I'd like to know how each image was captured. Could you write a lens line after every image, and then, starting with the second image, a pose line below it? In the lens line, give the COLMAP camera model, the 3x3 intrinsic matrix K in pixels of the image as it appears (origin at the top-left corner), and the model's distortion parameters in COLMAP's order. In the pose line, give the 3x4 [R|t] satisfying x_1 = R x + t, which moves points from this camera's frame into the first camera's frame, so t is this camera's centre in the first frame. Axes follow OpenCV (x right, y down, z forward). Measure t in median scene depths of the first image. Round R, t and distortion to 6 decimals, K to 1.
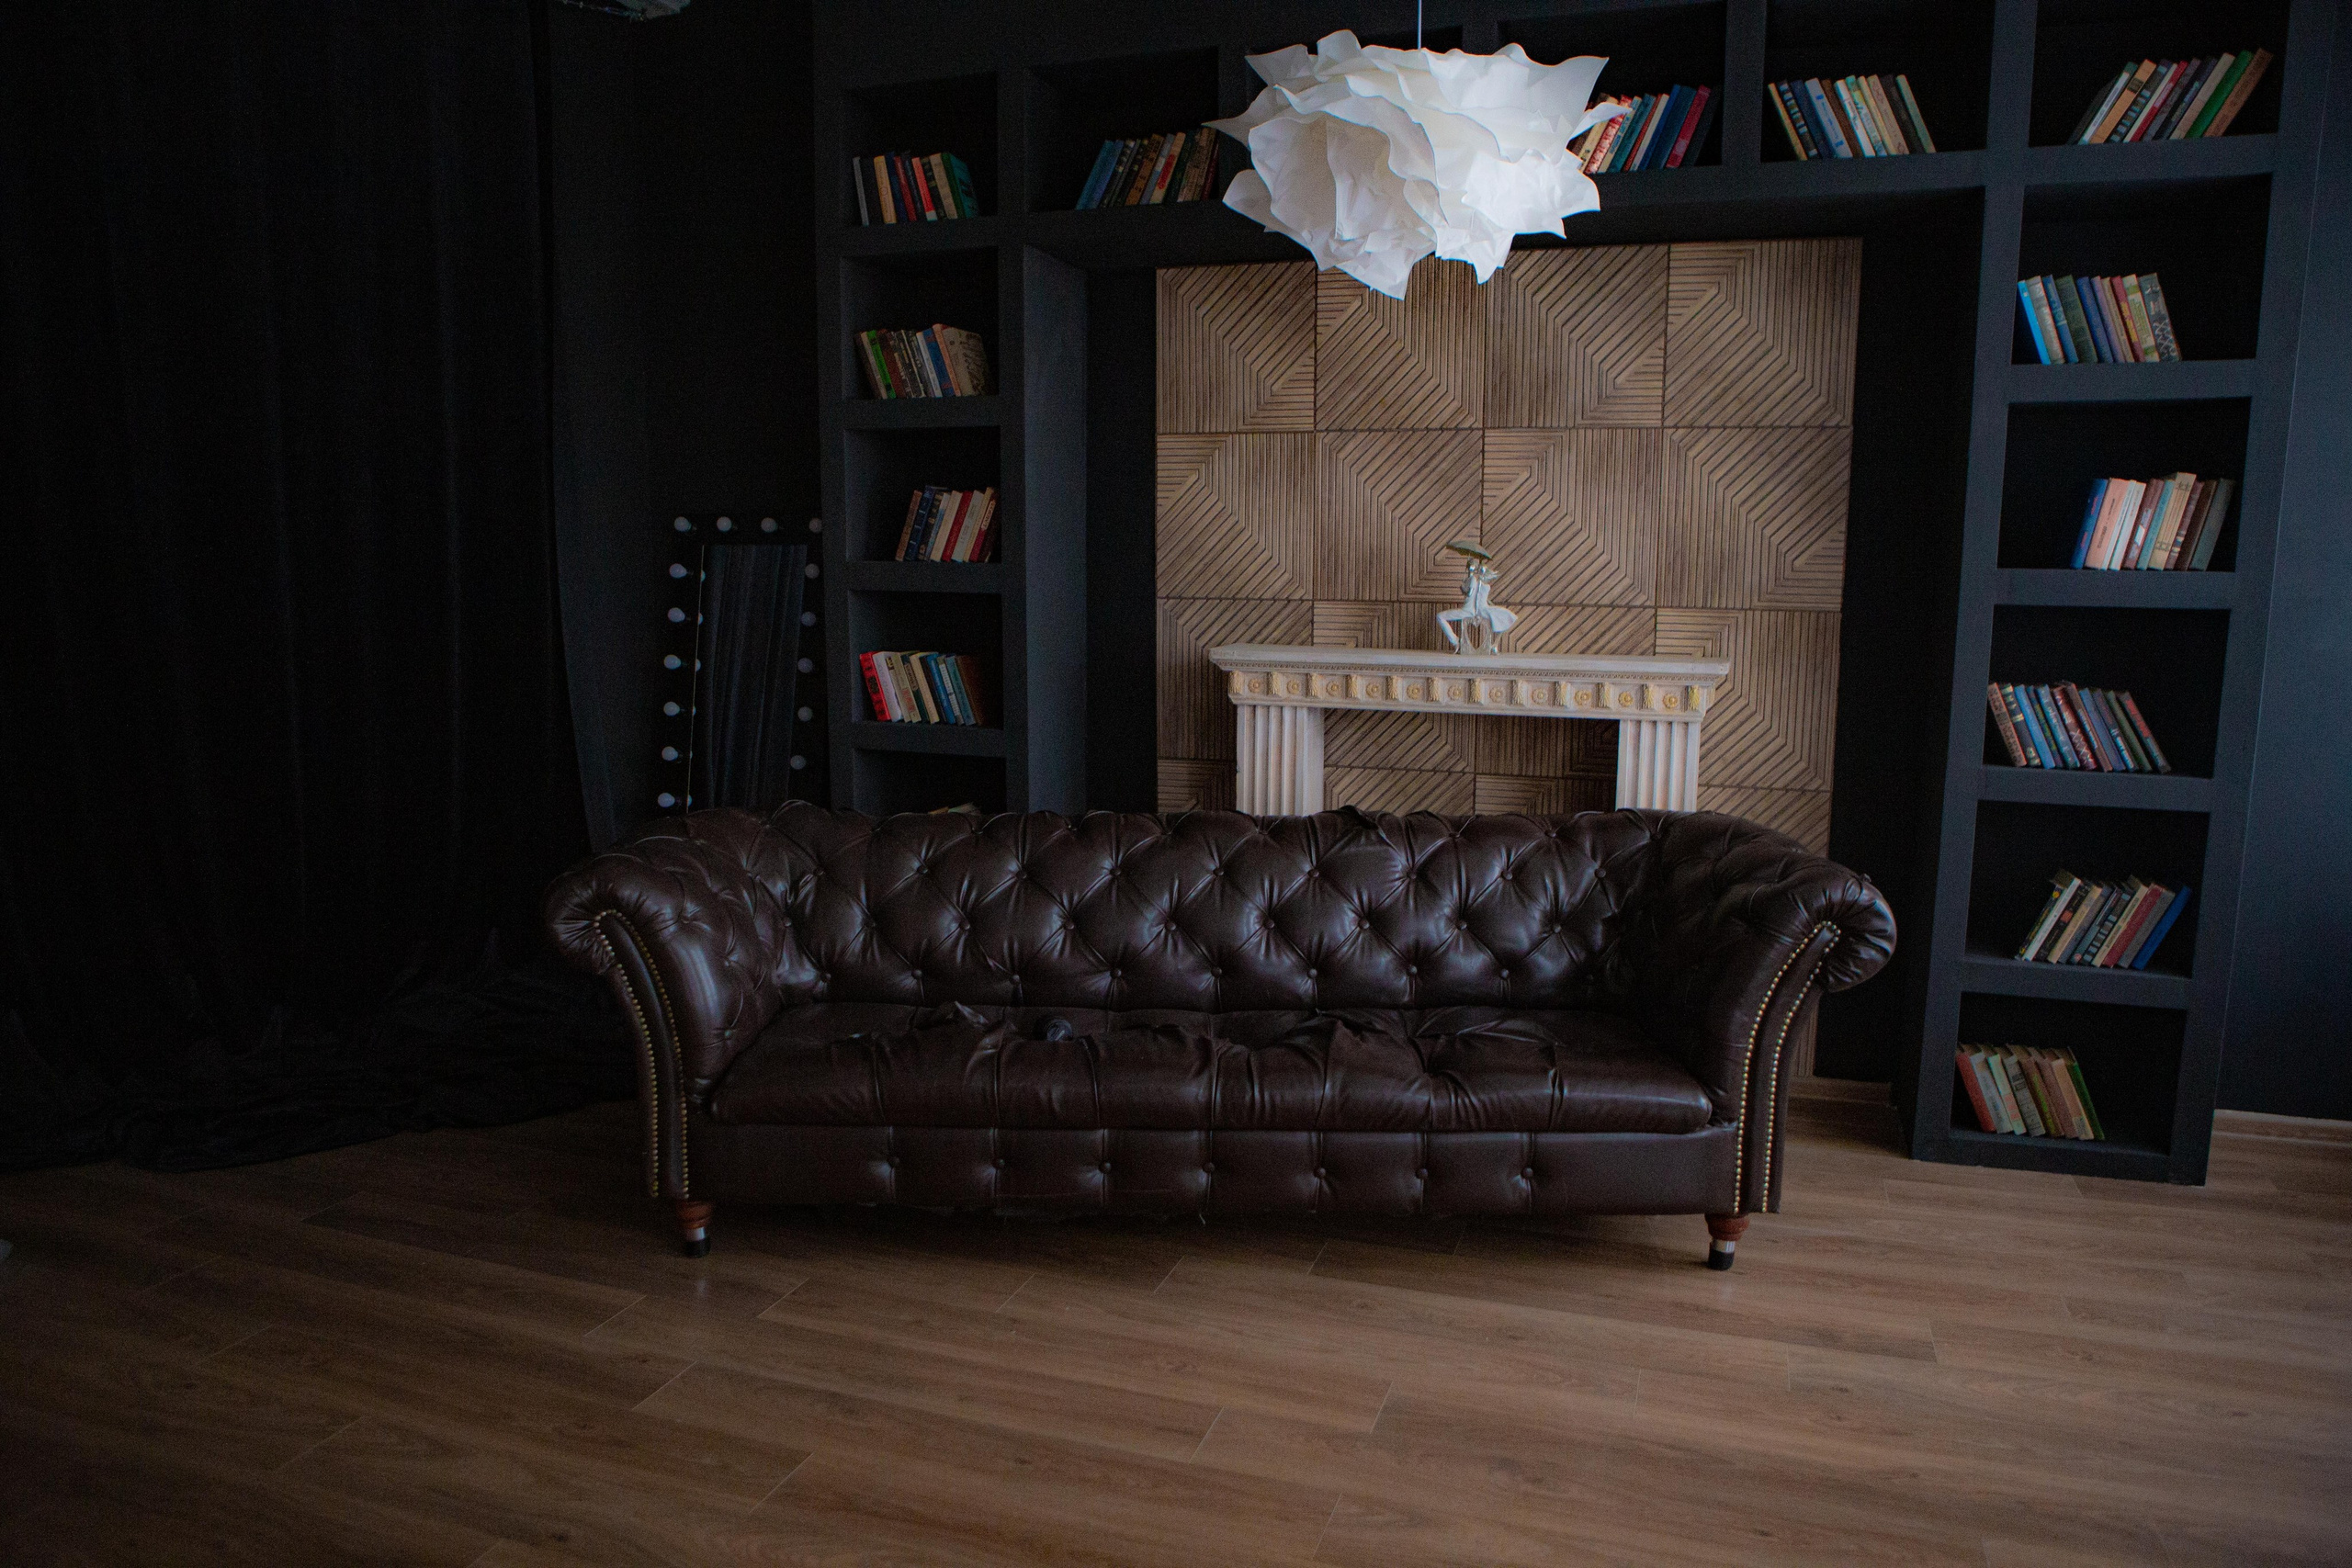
lens RADIAL K [[1610.7, 0, 1153.5], [0, 1610.7, 788.1], [0, 0, 1]] dist [-0.113085, 0.080037]
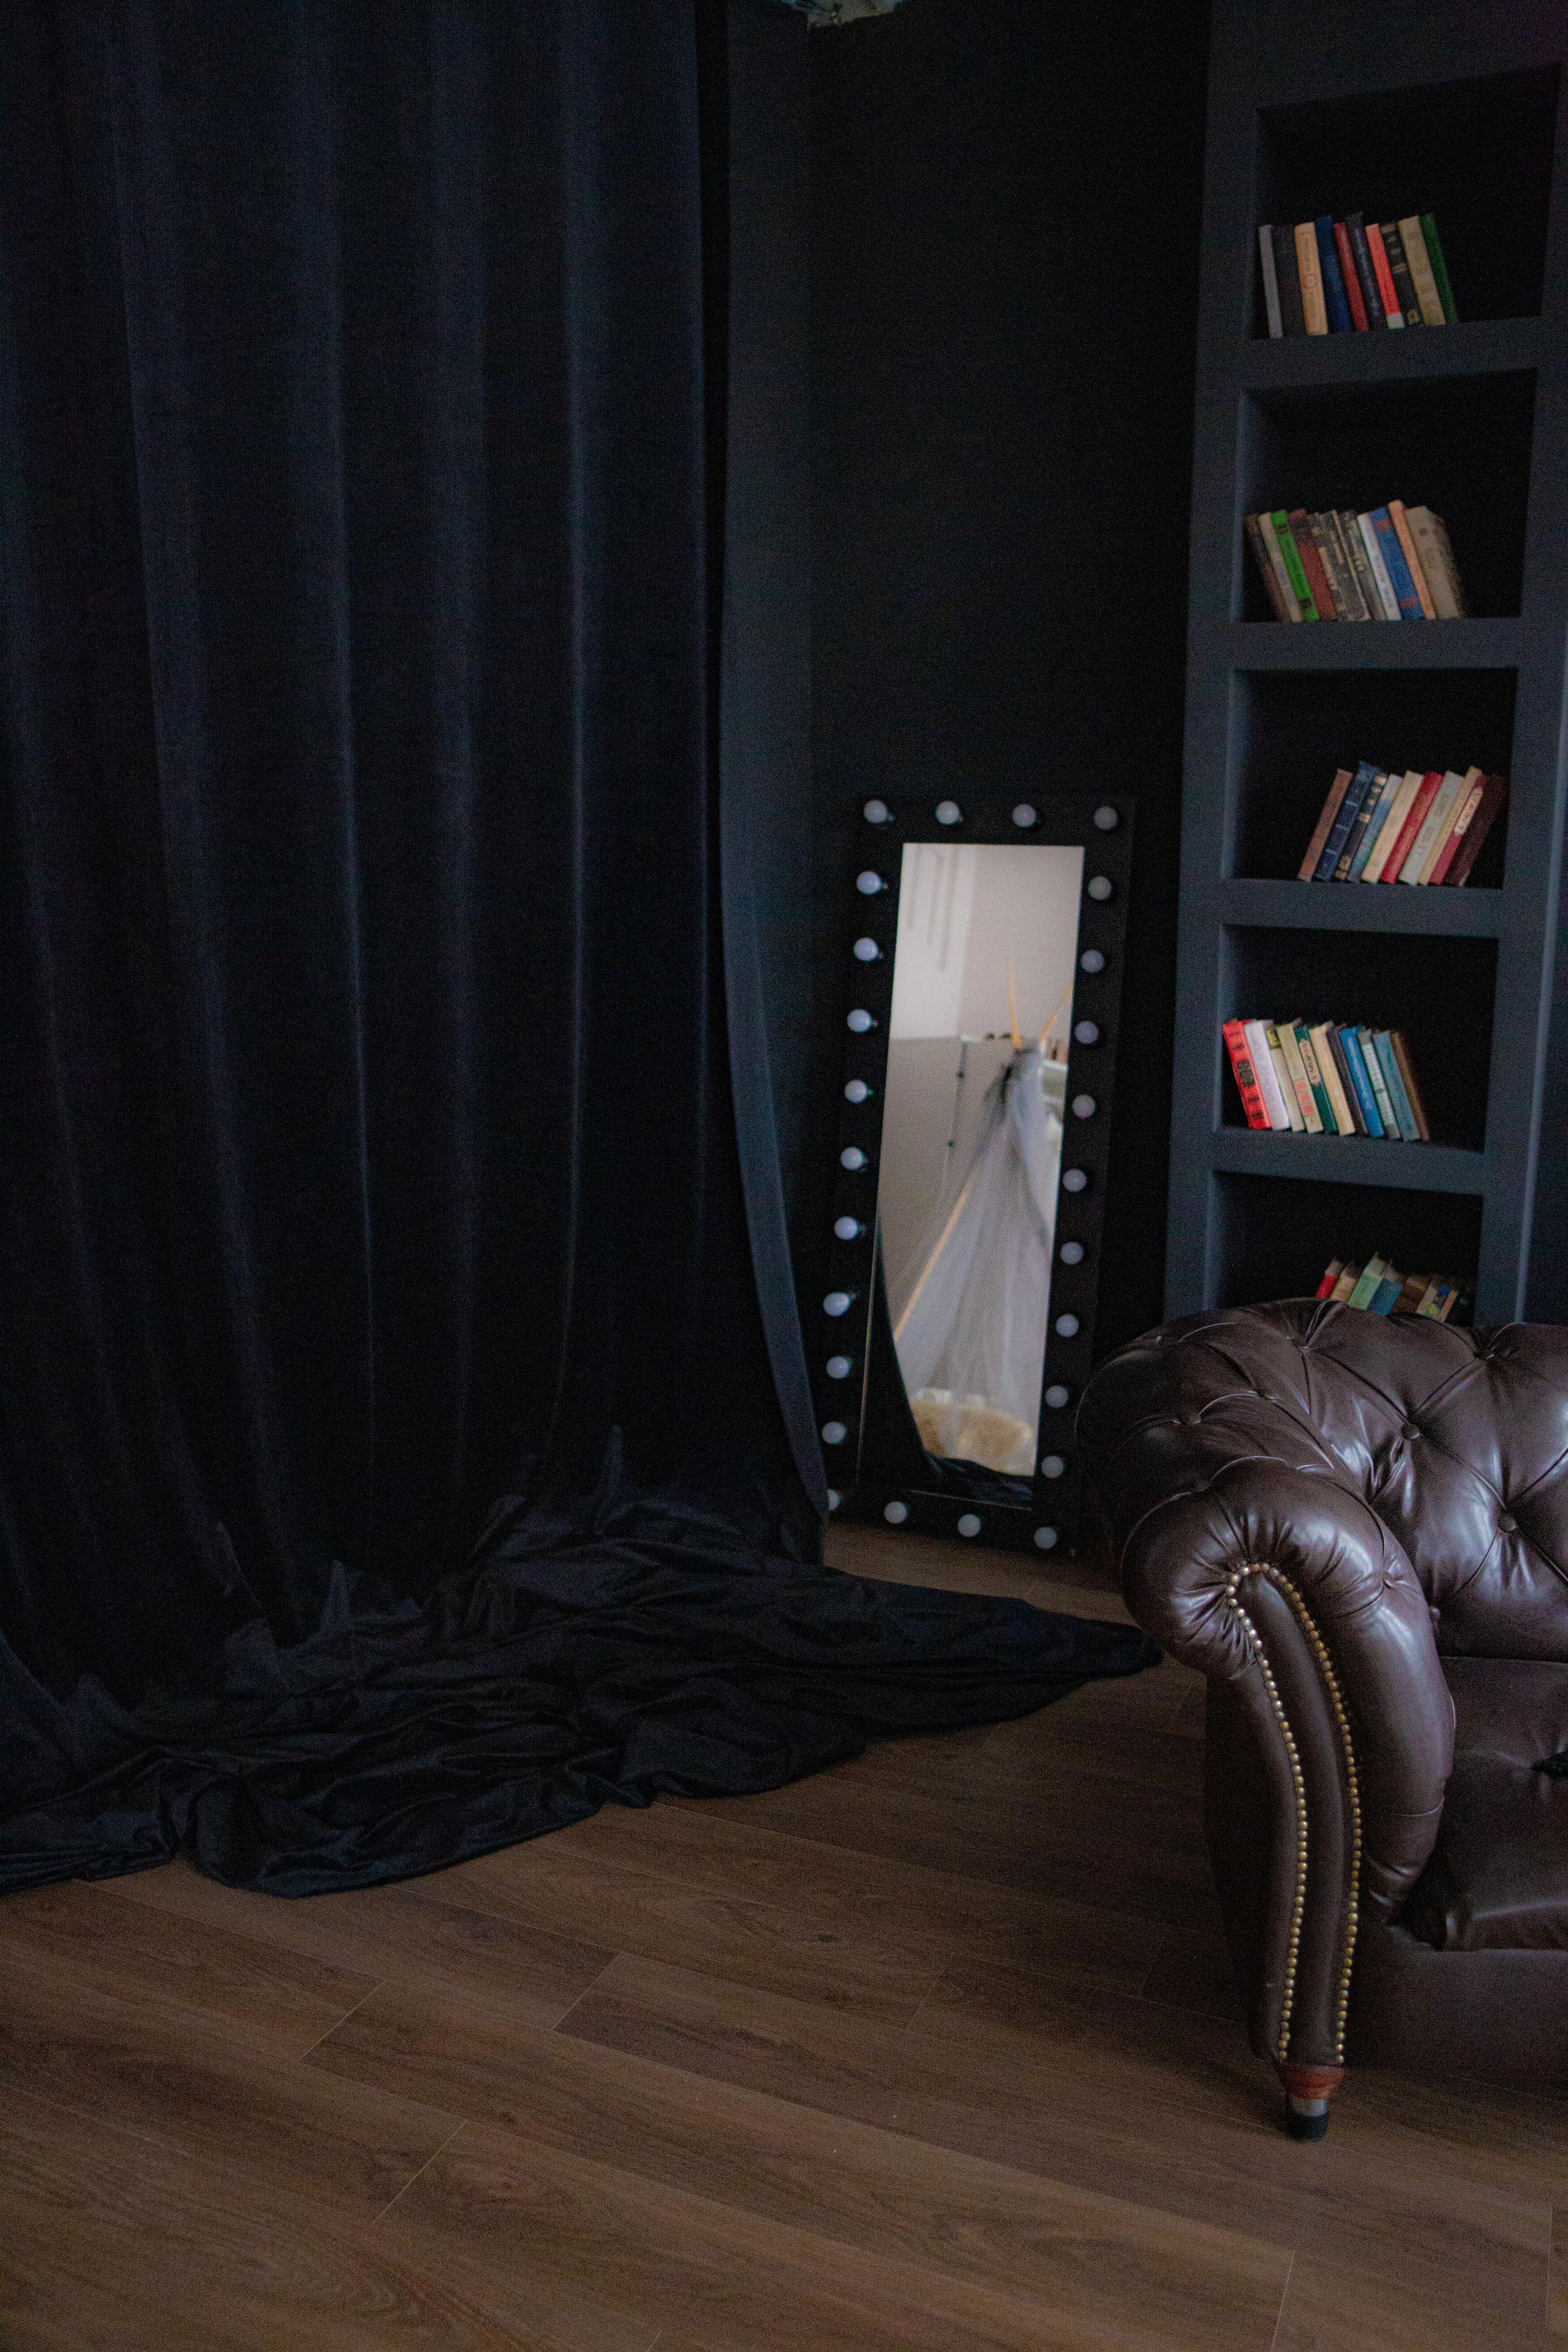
lens RADIAL K [[1859.8, 0, 784.0], [0, 1859.8, 1176.0], [0, 0, 1]] dist [-0.092659, 0.094097]
pose [[0.997227, 0.015820, -0.072714, -0.371773], [-0.012548, 0.998897, 0.045239, -0.066074], [0.073350, -0.044201, 0.996326, 0.299839]]
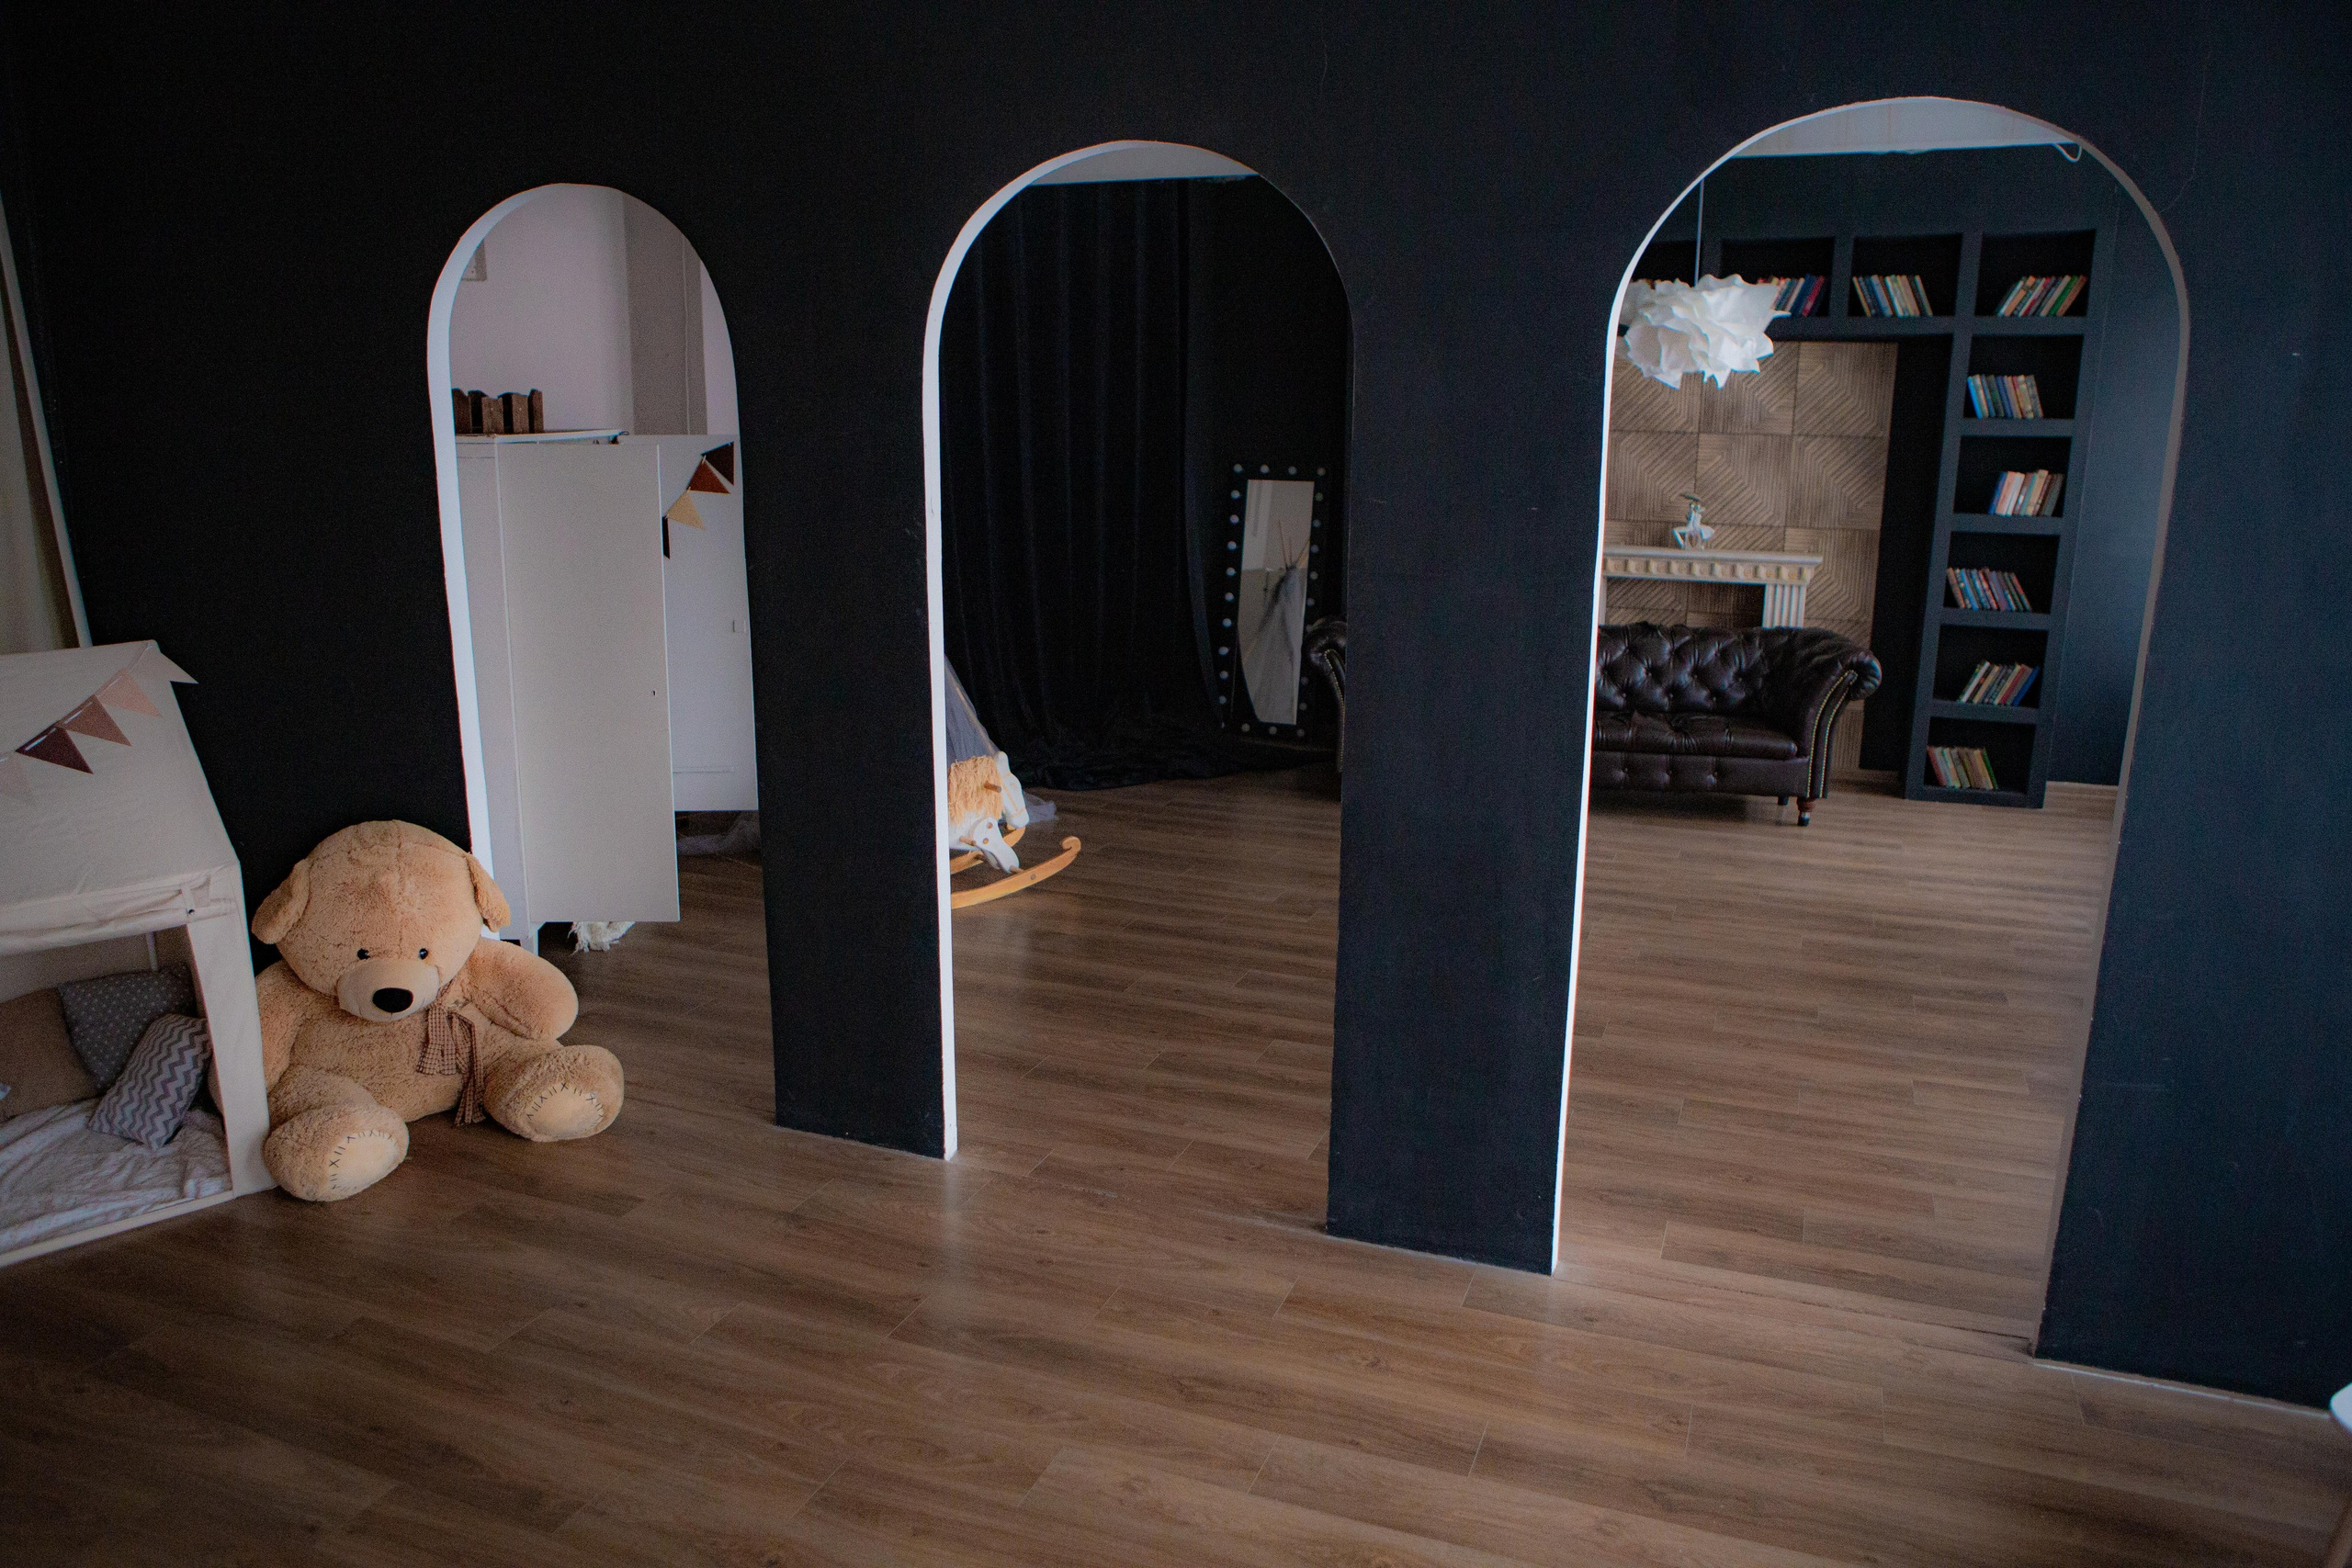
lens RADIAL K [[1610.7, 0, 1153.5], [0, 1610.7, 788.1], [0, 0, 1]] dist [-0.113085, 0.080037]
pose [[0.999006, 0.012446, -0.042808, -0.416484], [-0.009046, 0.996856, 0.078720, 0.067577], [0.043653, -0.078254, 0.995977, -1.111722]]
